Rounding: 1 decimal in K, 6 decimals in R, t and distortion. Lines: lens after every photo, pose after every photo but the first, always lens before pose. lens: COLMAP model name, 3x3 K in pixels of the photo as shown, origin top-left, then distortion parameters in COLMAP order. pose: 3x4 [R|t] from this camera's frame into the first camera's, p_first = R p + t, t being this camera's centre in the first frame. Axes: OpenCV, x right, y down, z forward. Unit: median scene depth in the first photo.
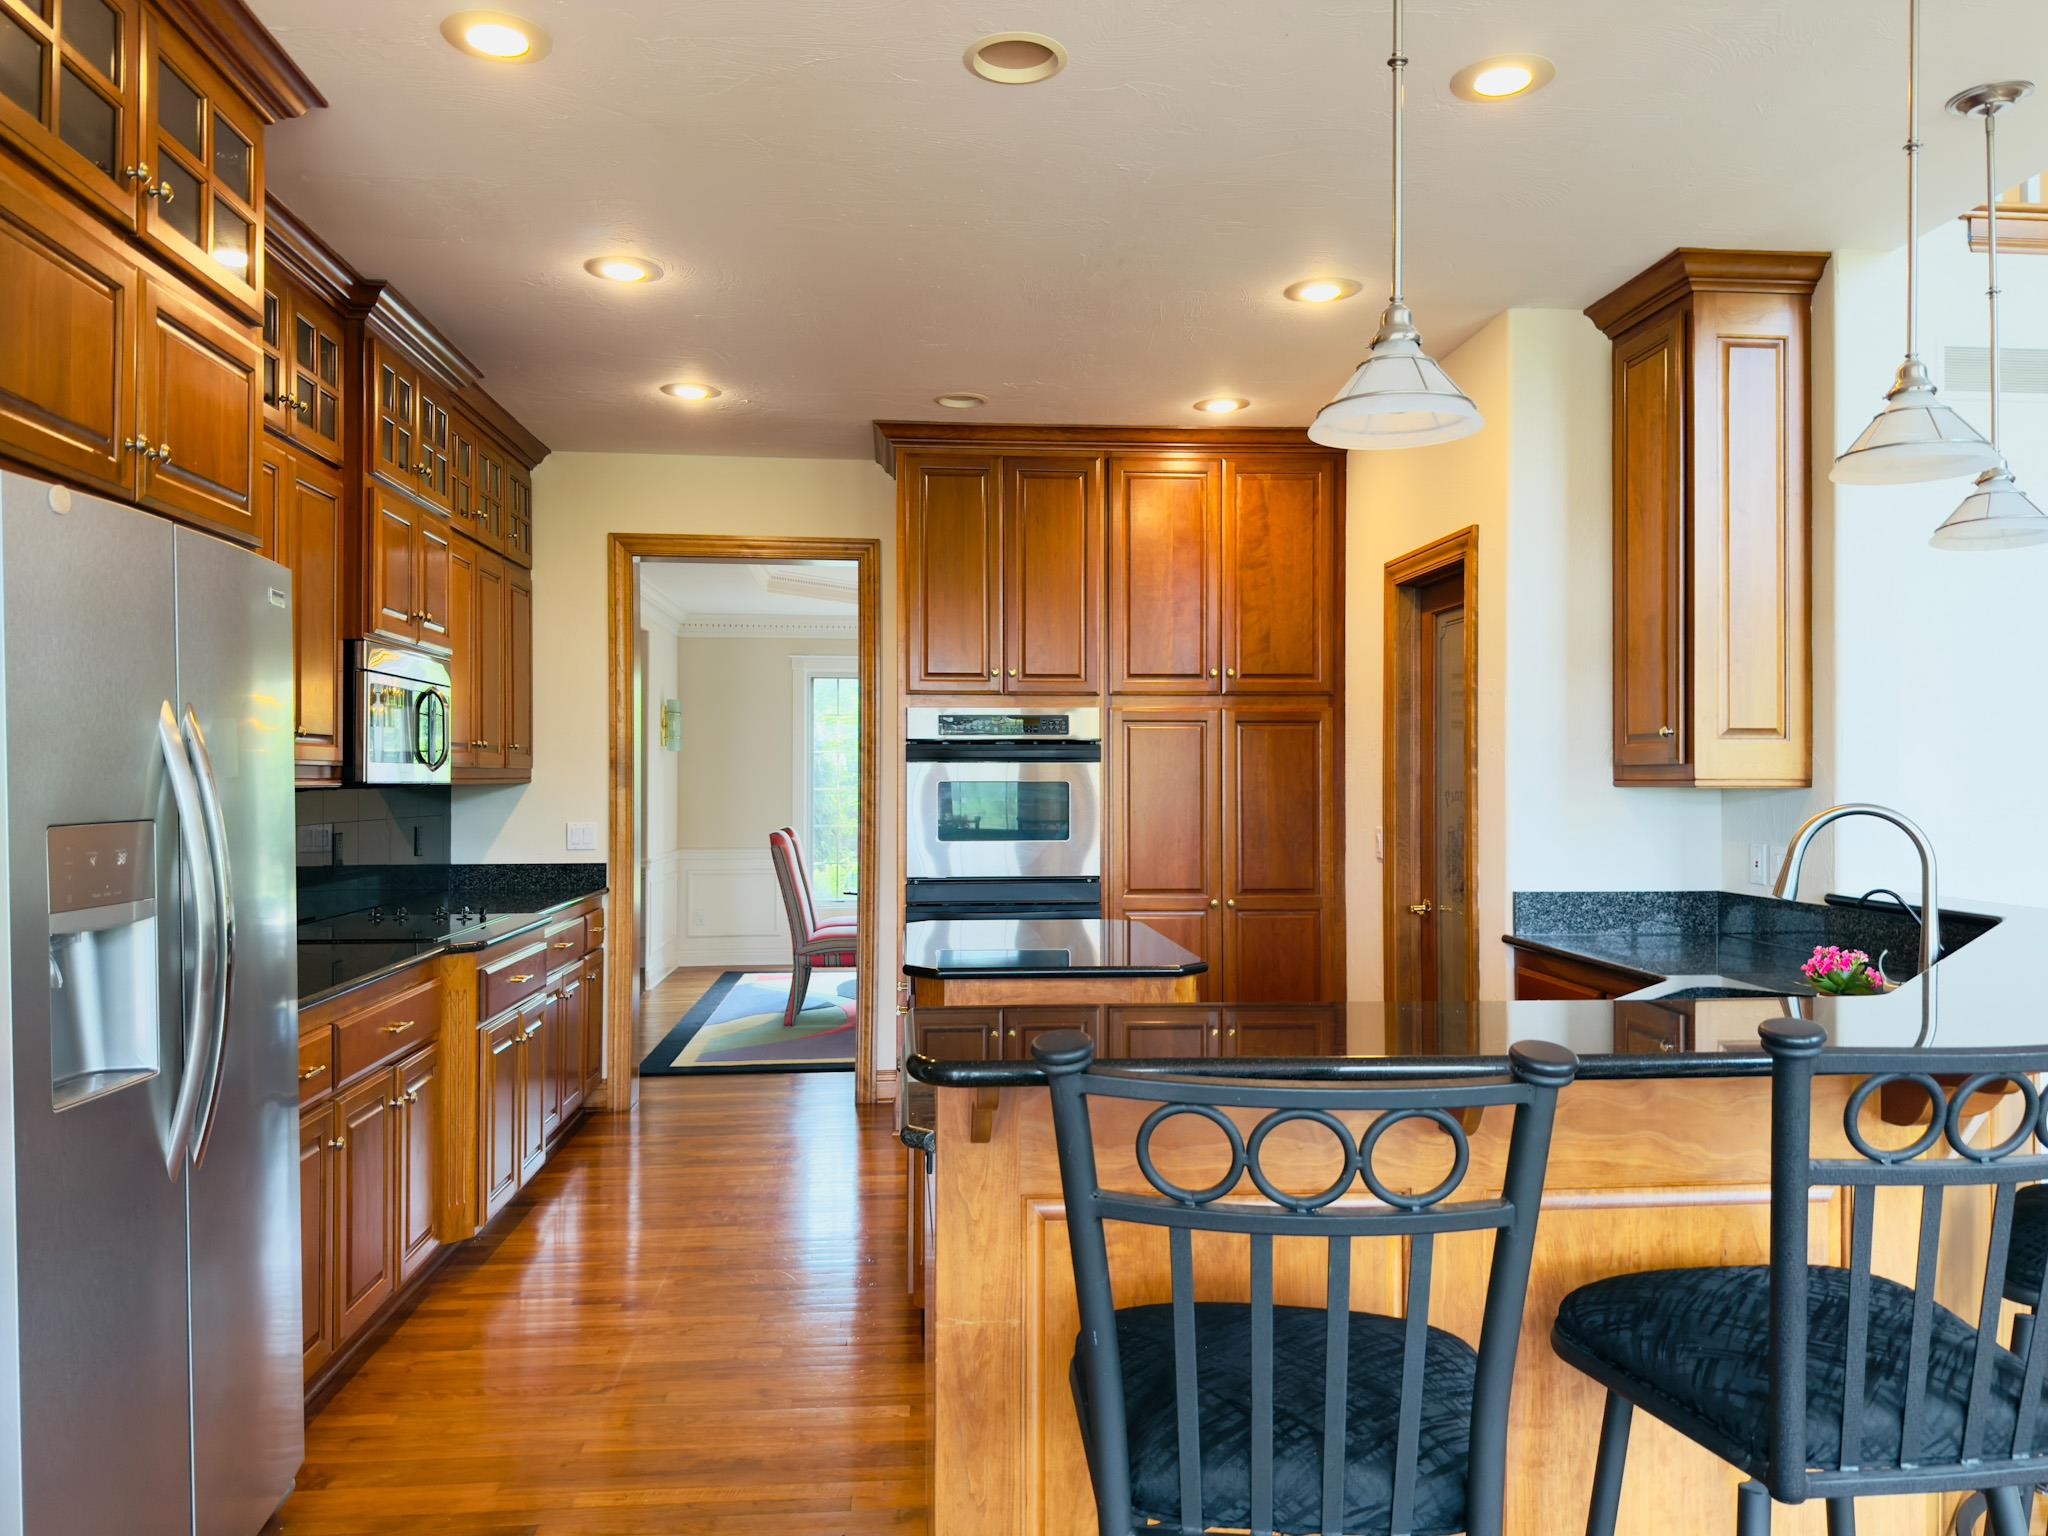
lens RADIAL K [[1386.2, 0, 1024.0], [0, 1386.2, 768.0], [0, 0, 1]] dist [0.162793, -0.195830]
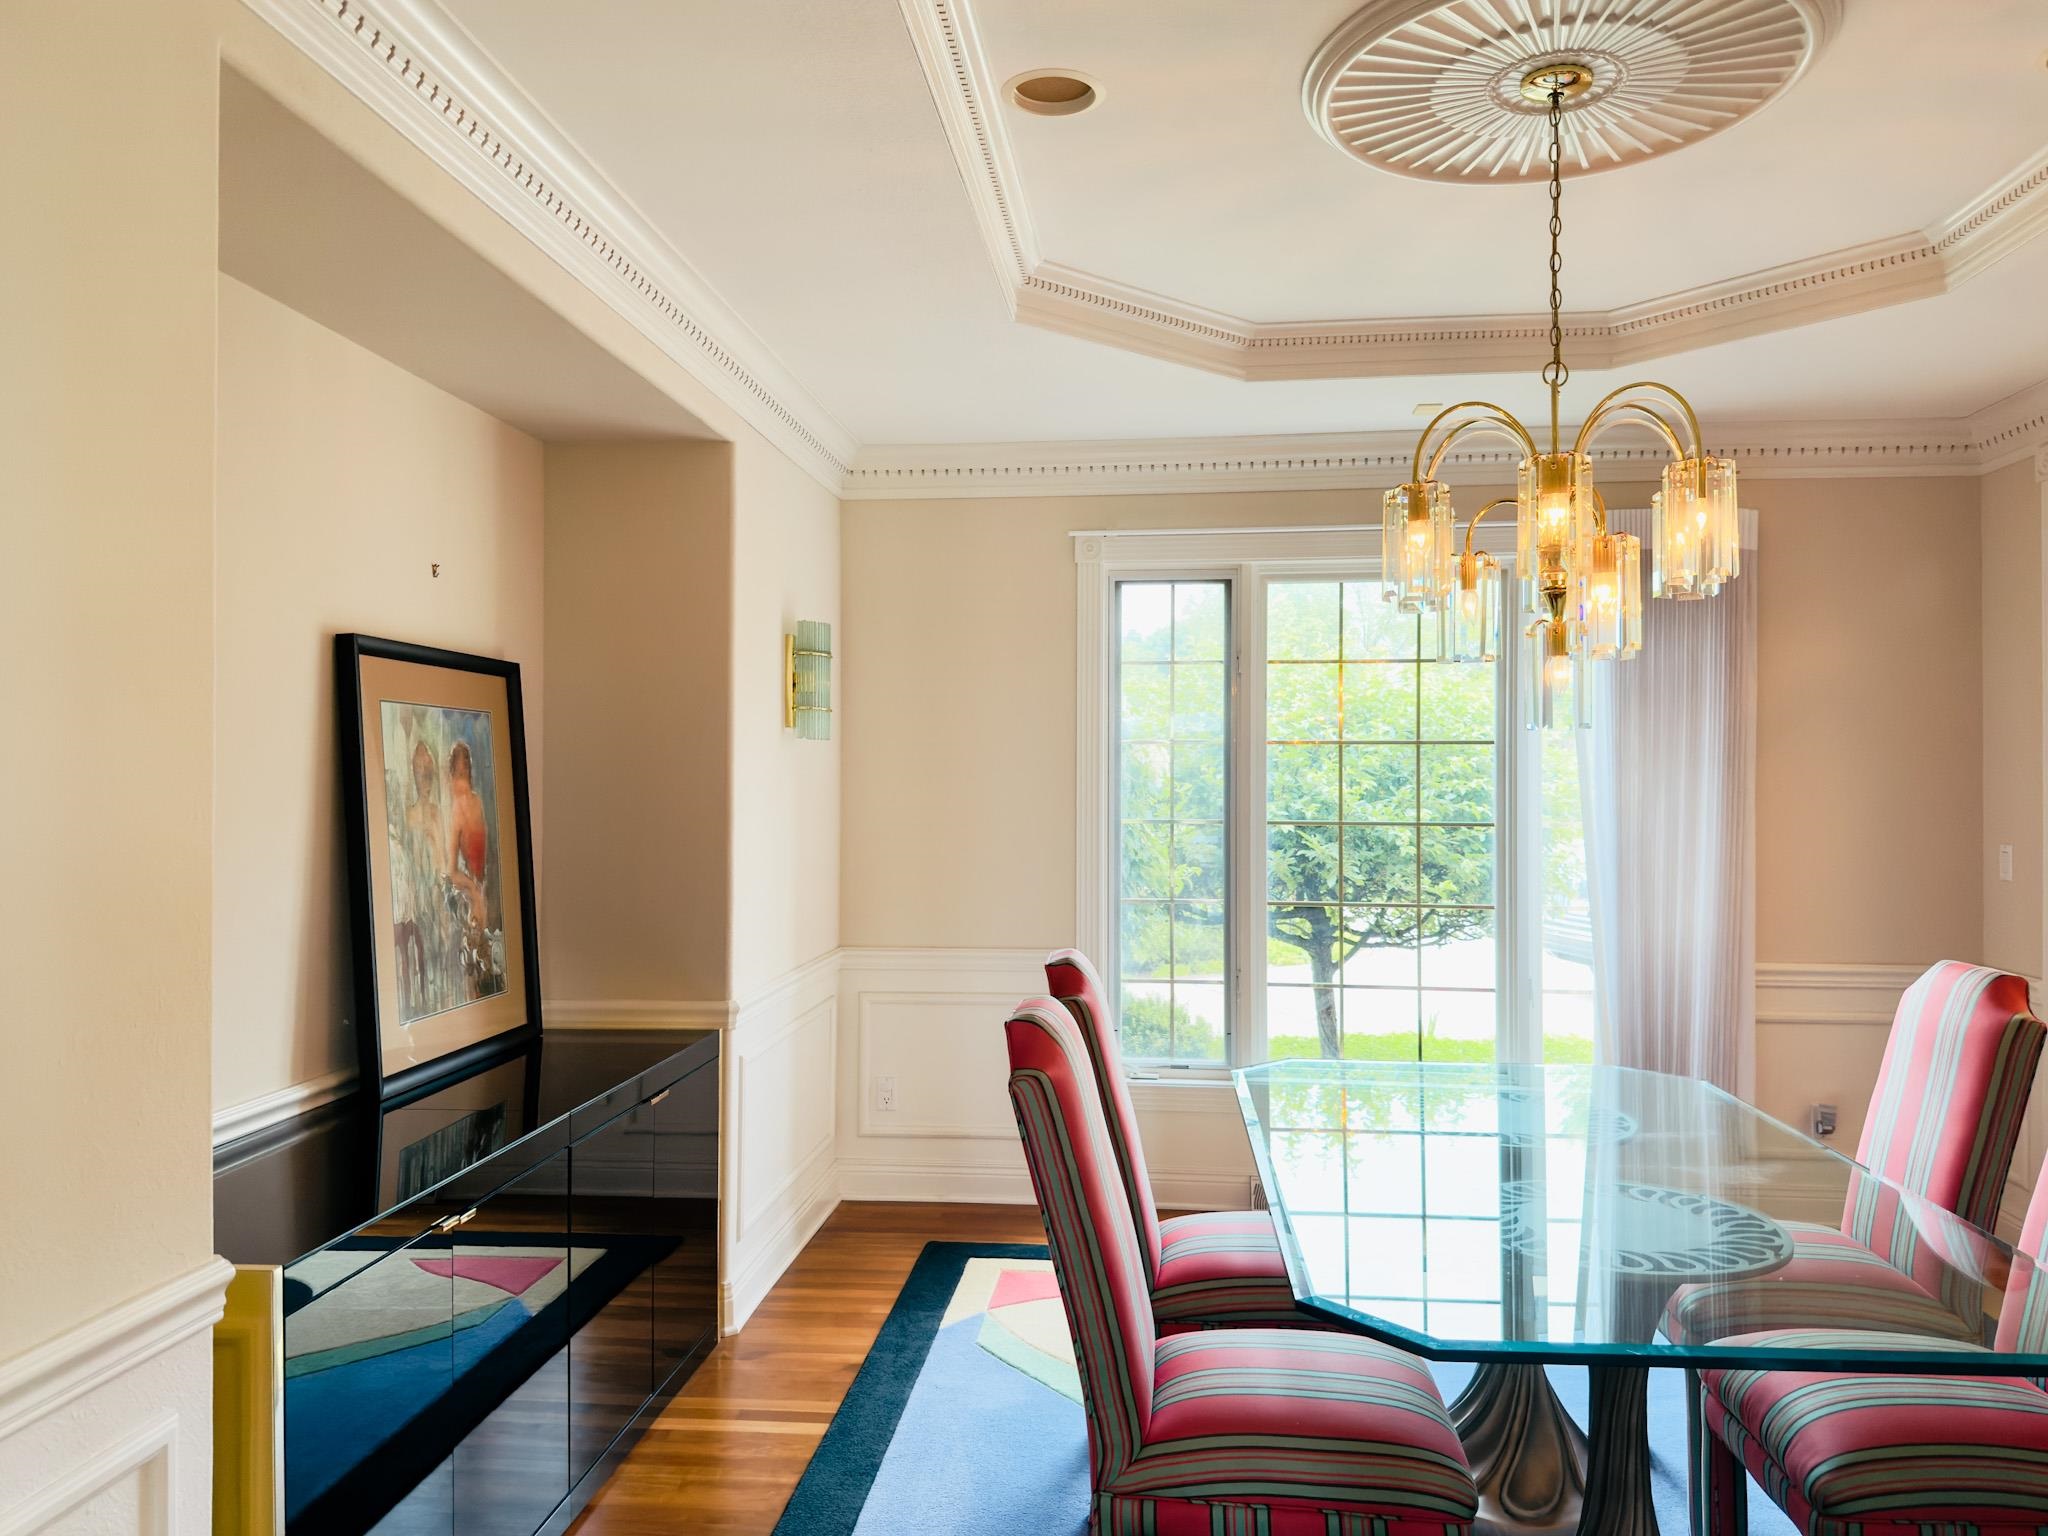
lens RADIAL K [[1386.2, 0, 1024.0], [0, 1386.2, 768.0], [0, 0, 1]] dist [0.162793, -0.195830]
pose [[0.980965, 0.002163, -0.194171, -0.098082], [-0.001921, 0.999997, 0.001434, -0.003870], [0.194173, -0.001034, 0.980967, 0.570004]]
